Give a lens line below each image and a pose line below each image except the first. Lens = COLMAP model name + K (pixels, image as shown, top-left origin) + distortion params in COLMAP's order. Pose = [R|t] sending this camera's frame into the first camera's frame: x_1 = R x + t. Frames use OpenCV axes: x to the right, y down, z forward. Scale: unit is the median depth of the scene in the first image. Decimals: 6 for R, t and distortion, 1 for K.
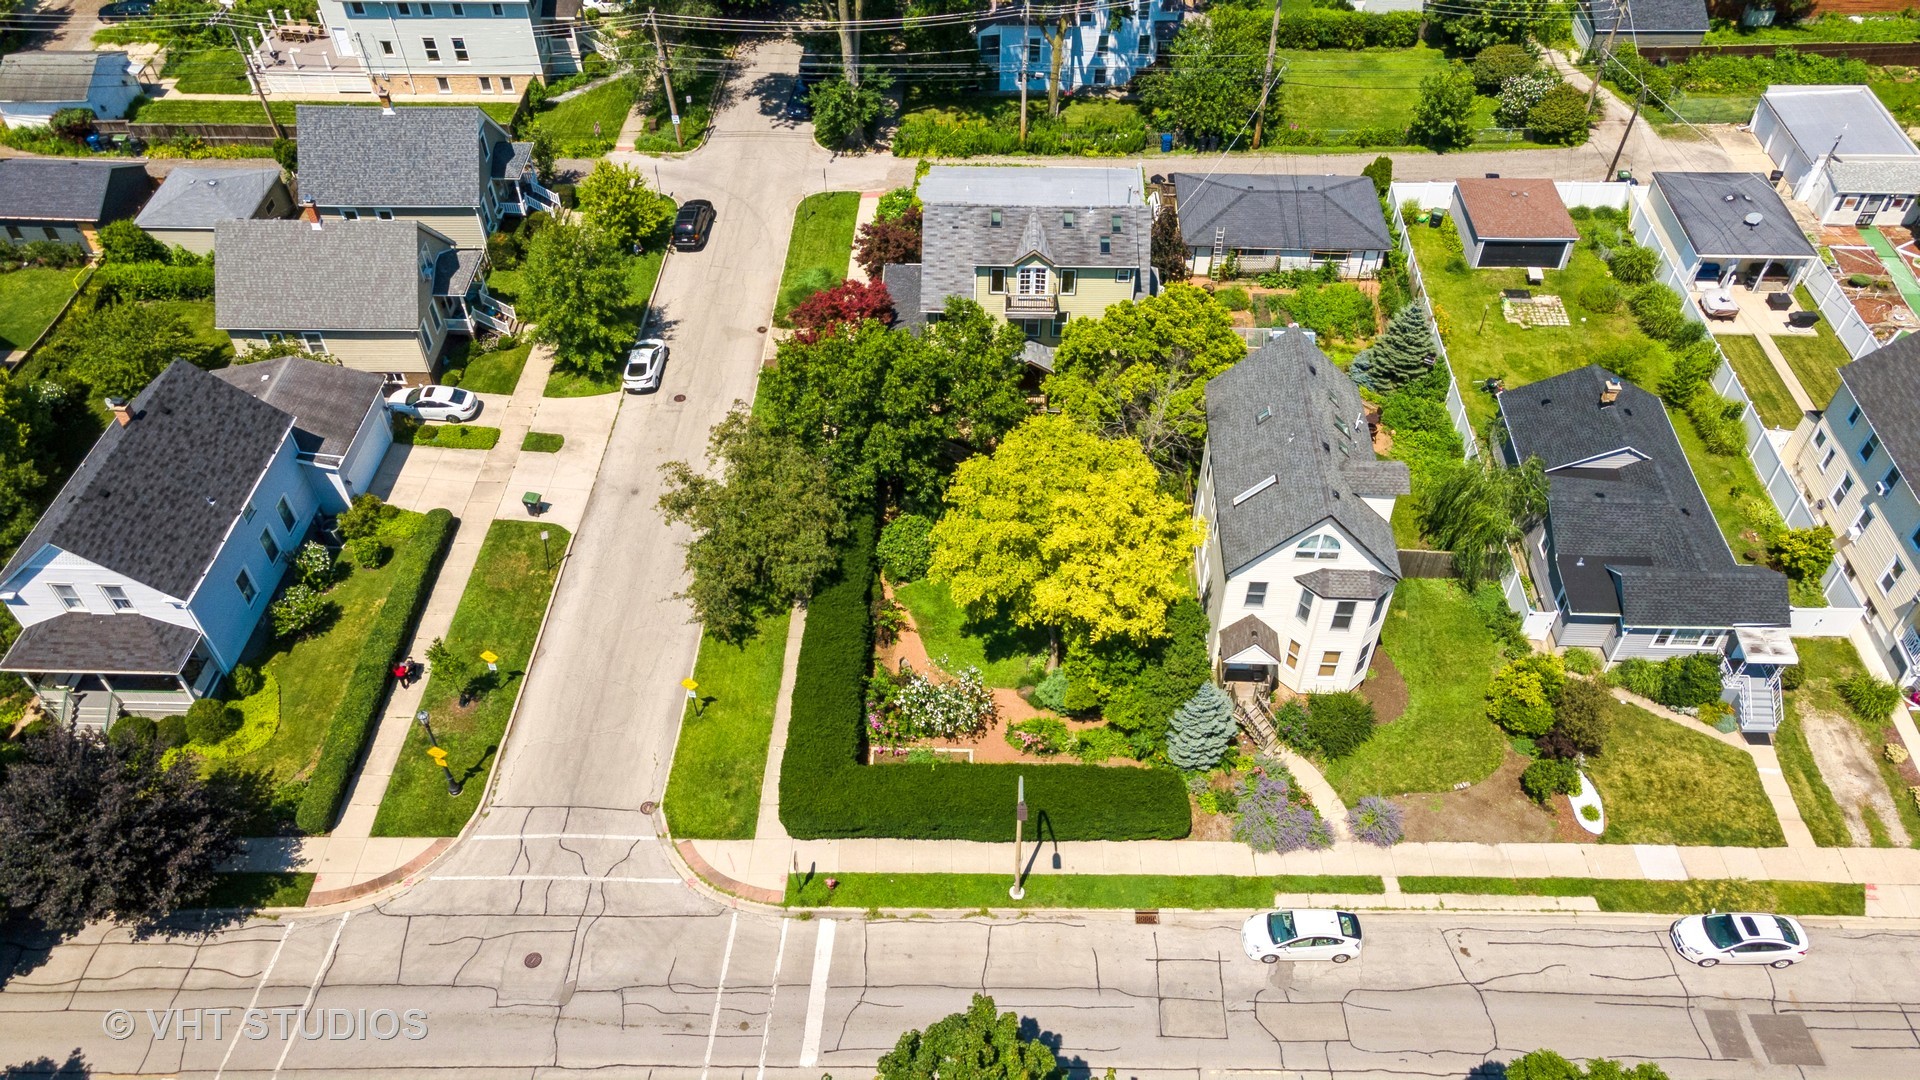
lens RADIAL K [[1427.8, 0, 951.5], [0, 1427.8, 515.4], [0, 0, 1]] dist [0.043169, 0.004261]
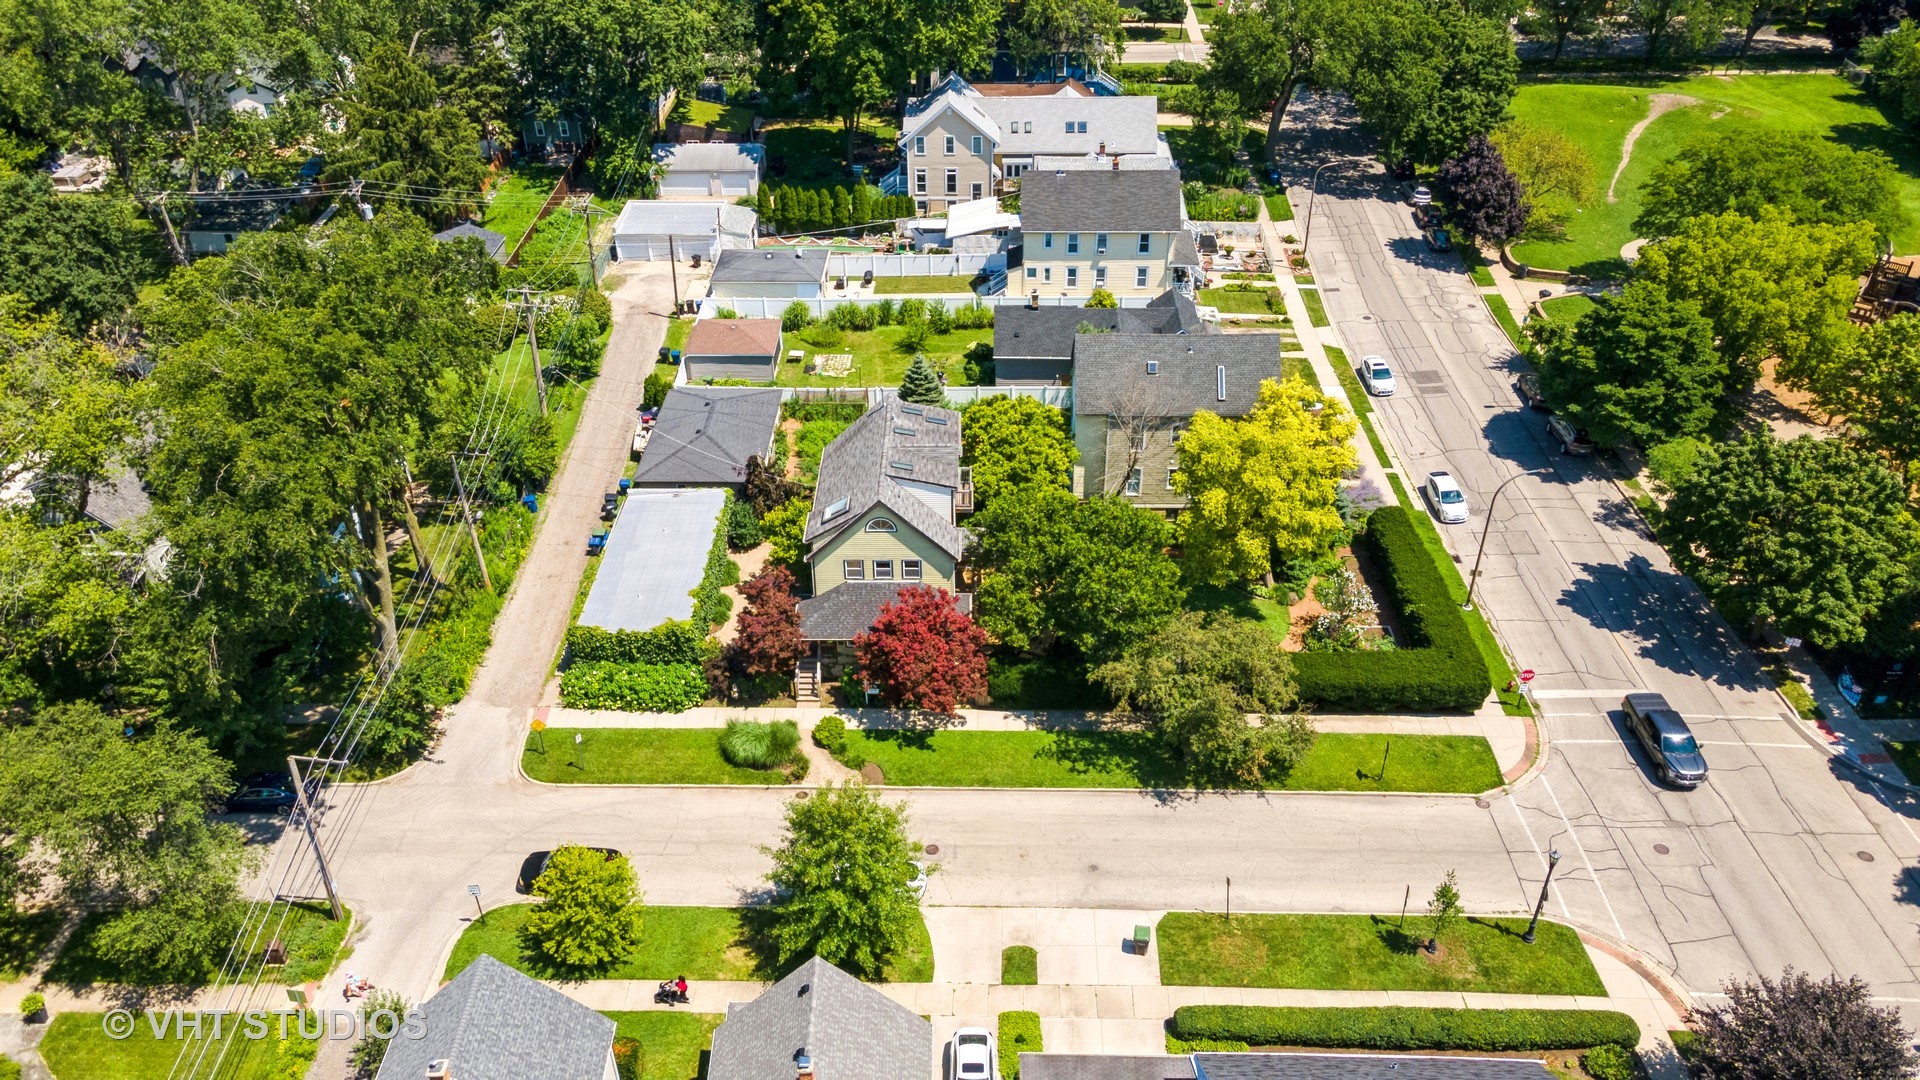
lens RADIAL K [[1393.4, 0, 955.6], [0, 1393.4, 546.2], [0, 0, 1]] dist [0.045447, 0.010102]
pose [[-0.021044, -0.564815, 0.824949, -1.026120], [0.710343, 0.572195, 0.409884, -0.684519], [-0.703541, 0.594623, 0.389171, 0.741826]]
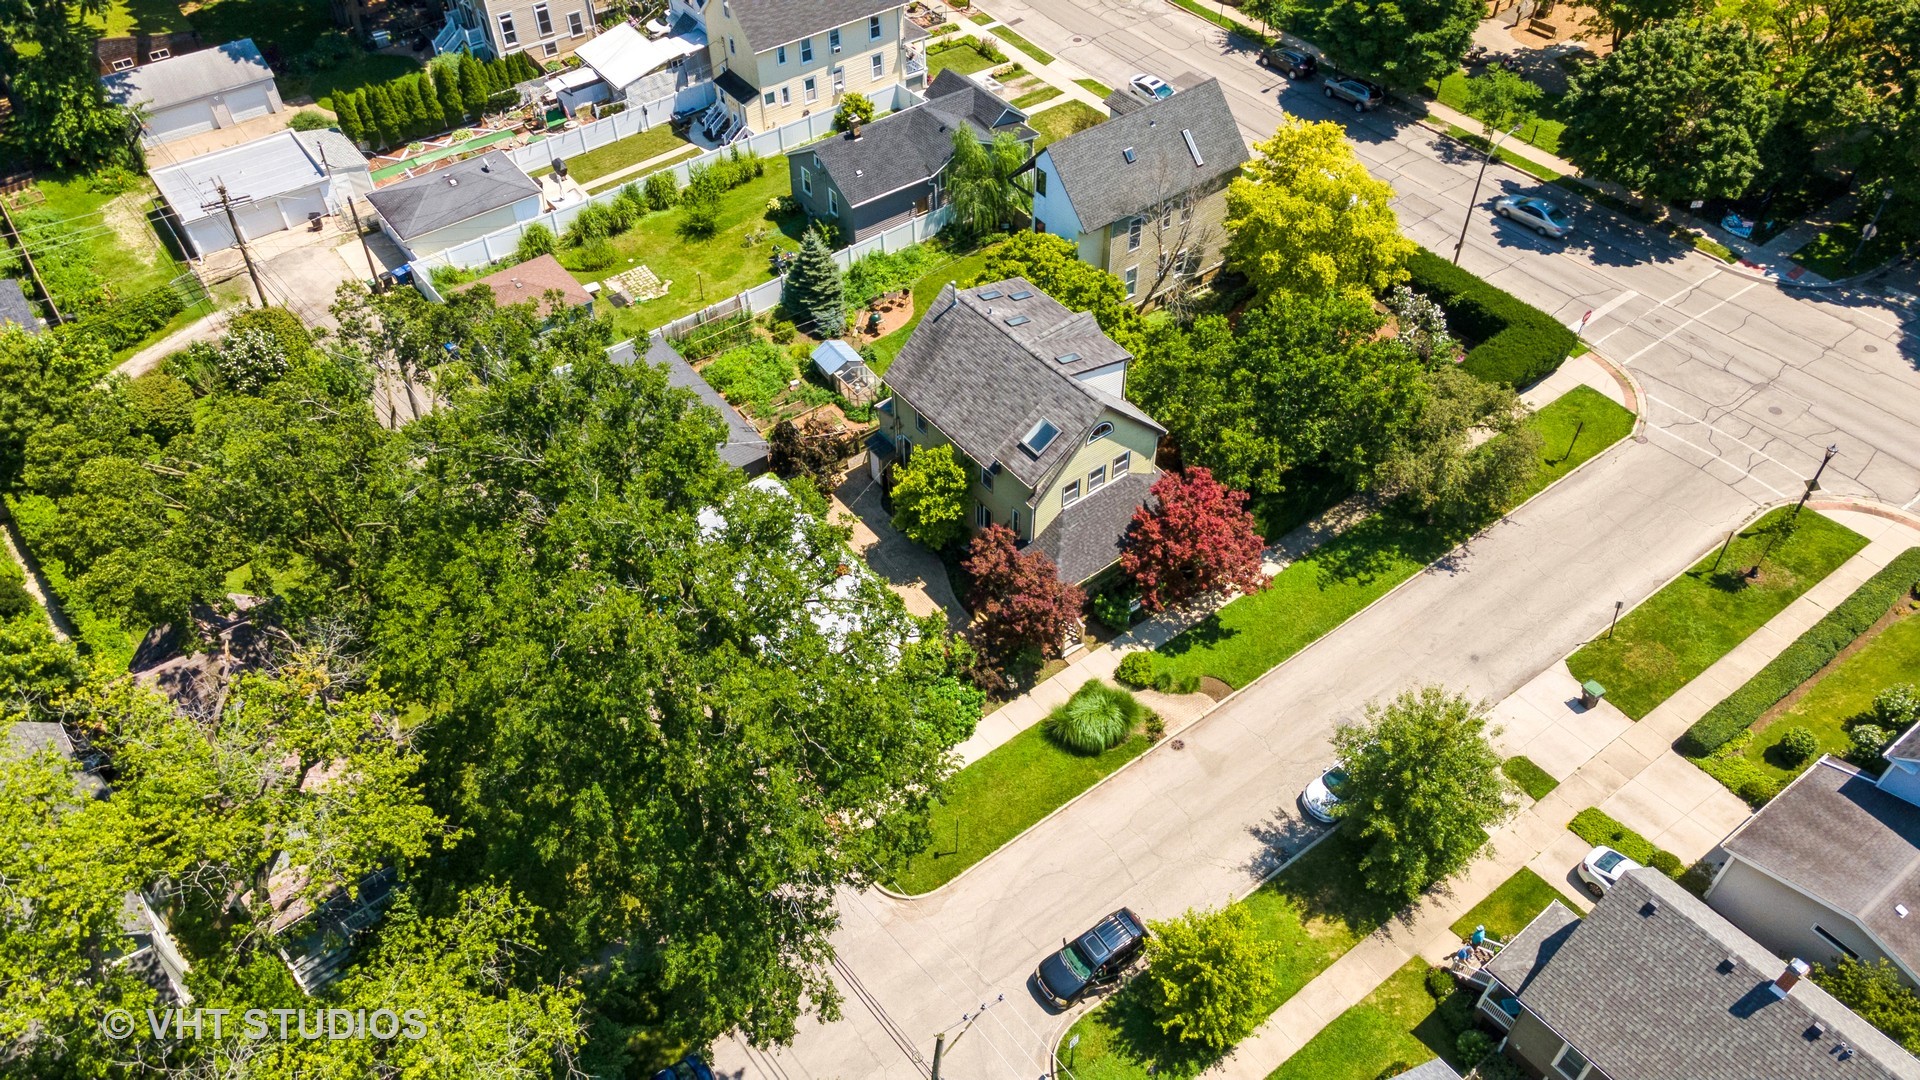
lens RADIAL K [[1389.0, 0, 943.3], [0, 1389.0, 549.0], [0, 0, 1]] dist [0.033728, 0.004233]
pose [[-0.628868, -0.544861, 0.554663, -0.566852], [0.561469, 0.175241, 0.808729, -1.133383], [-0.537845, 0.820010, 0.195719, 1.178806]]
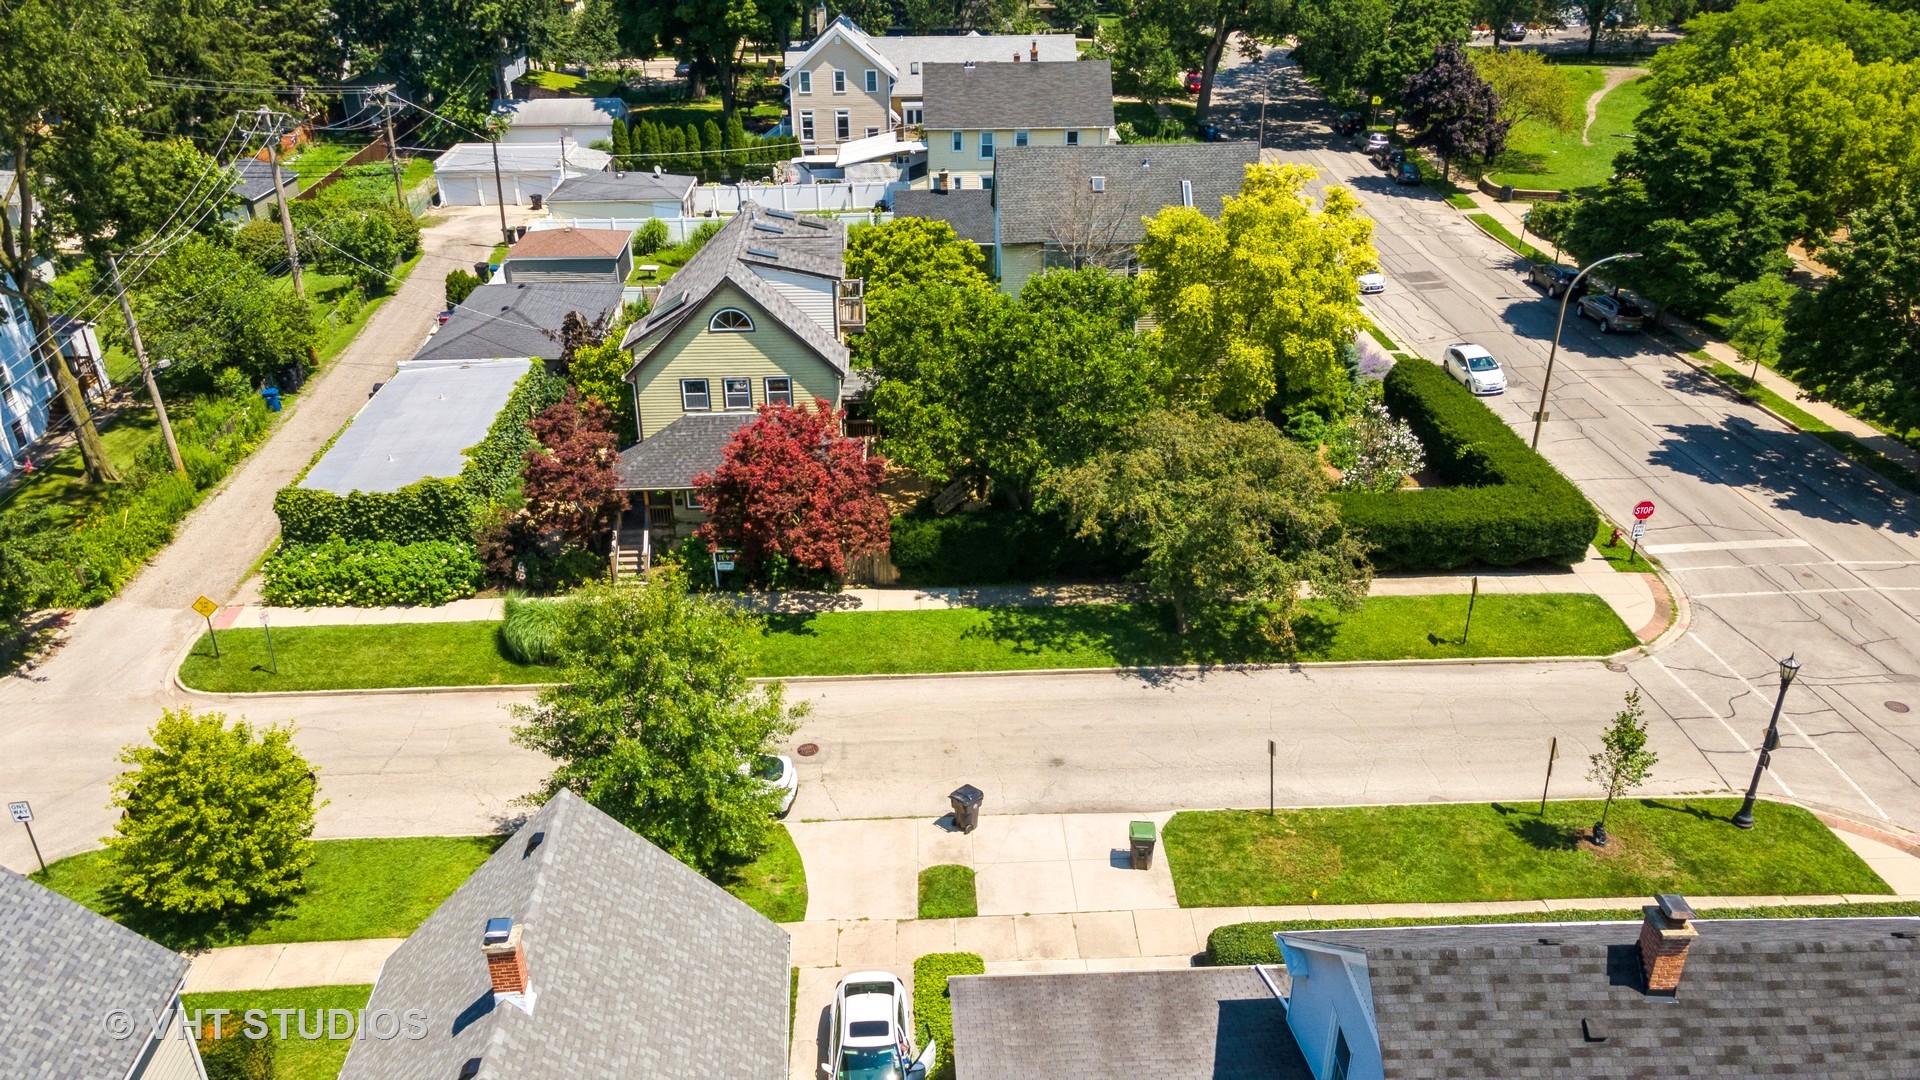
lens RADIAL K [[1393.4, 0, 955.6], [0, 1393.4, 546.2], [0, 0, 1]] dist [0.045447, 0.010102]
pose [[-0.086000, -0.452085, 0.887819, -0.844349], [0.704478, 0.602532, 0.375055, -0.385774], [-0.704496, 0.657704, 0.266666, 1.014577]]
